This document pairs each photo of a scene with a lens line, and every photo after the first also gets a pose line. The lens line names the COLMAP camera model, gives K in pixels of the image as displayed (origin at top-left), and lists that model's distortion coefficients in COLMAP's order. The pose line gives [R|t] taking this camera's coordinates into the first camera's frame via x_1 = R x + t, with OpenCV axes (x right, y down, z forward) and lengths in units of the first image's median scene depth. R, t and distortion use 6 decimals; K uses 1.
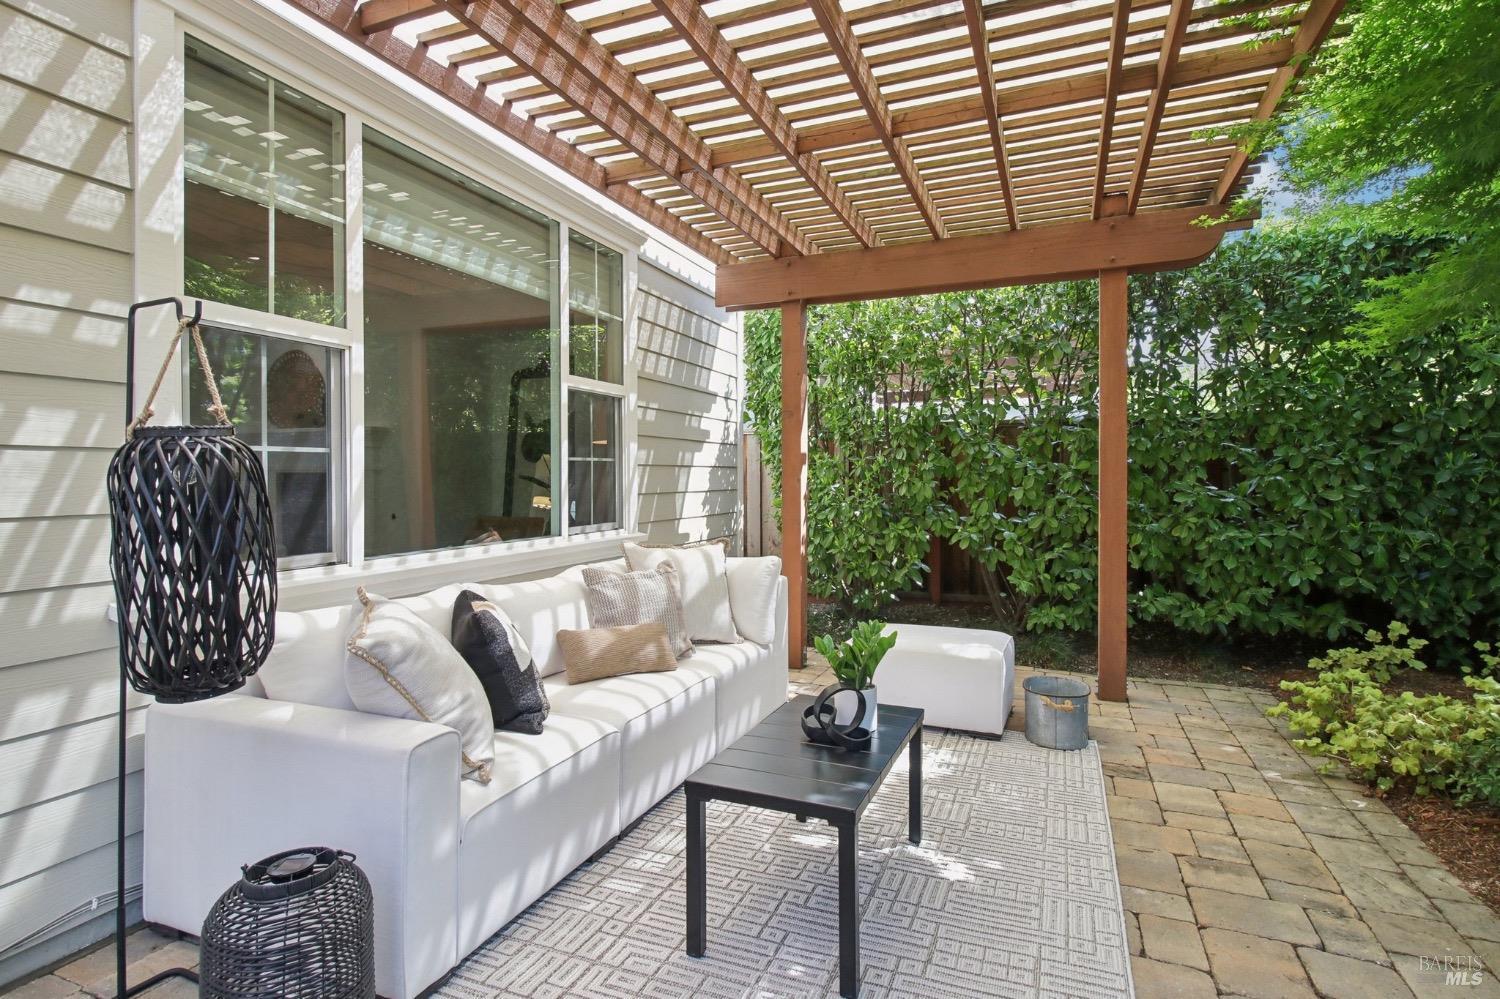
lens RADIAL K [[768.9, 0, 753.3], [0, 768.9, 476.0], [0, 0, 1]] dist [0.042825, 0.000156]
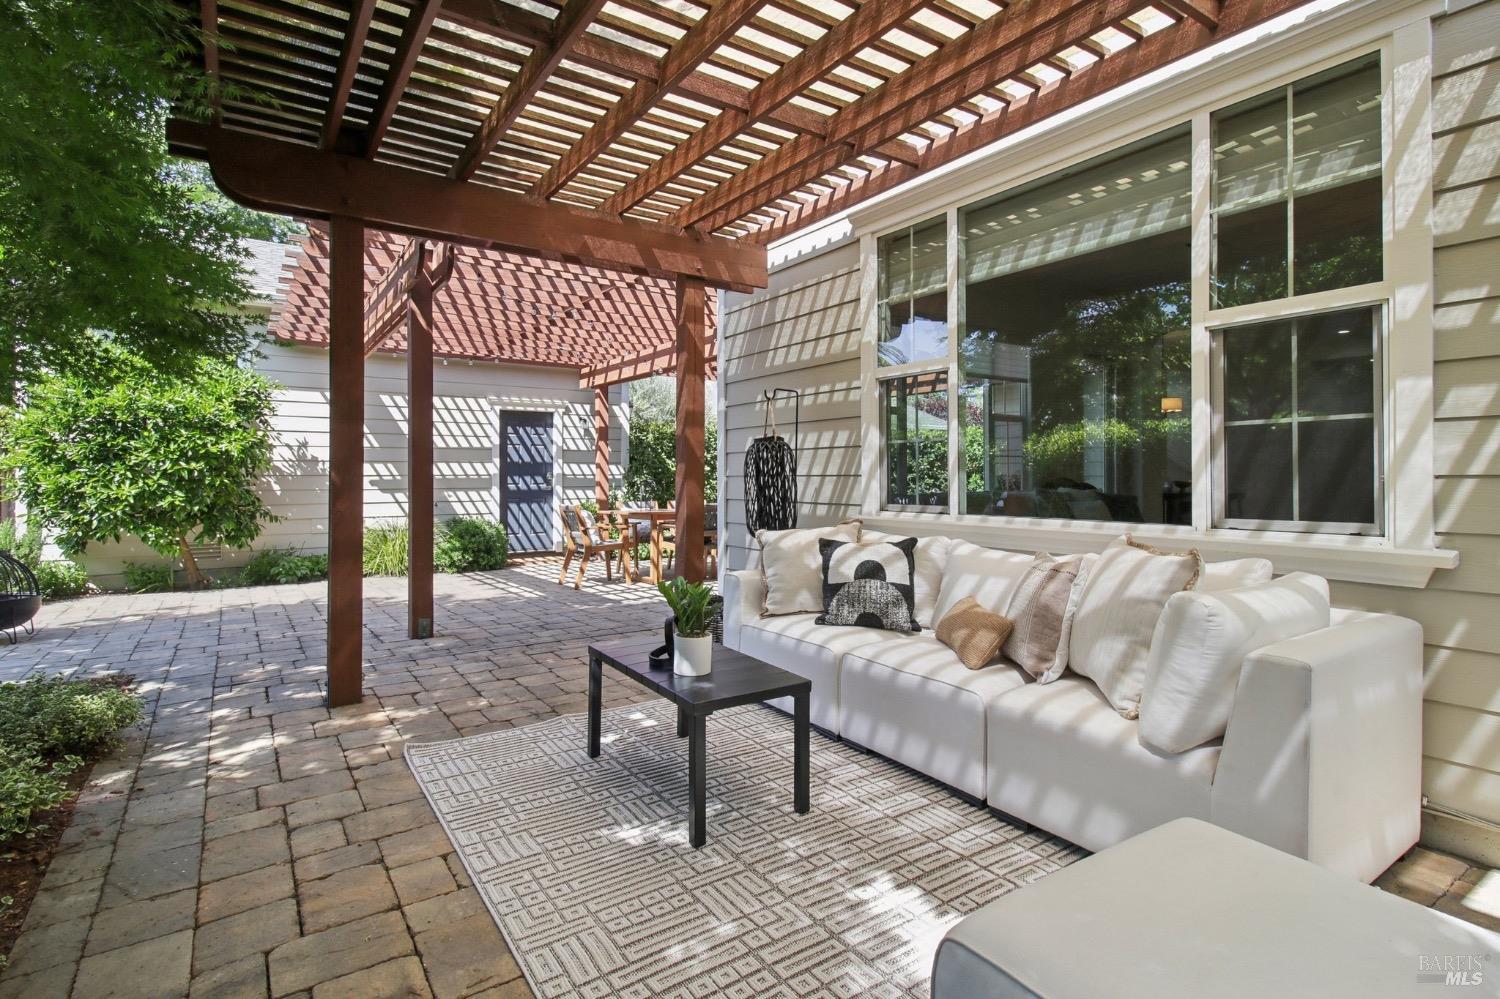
lens RADIAL K [[758.6, 0, 755.6], [0, 758.6, 480.7], [0, 0, 1]] dist [0.004063, 0.000000]
pose [[-0.556377, -0.002942, -0.830925, 0.607540], [-0.009343, 0.999953, 0.002716, 0.034461], [0.830878, 0.009274, -0.556378, 1.040316]]
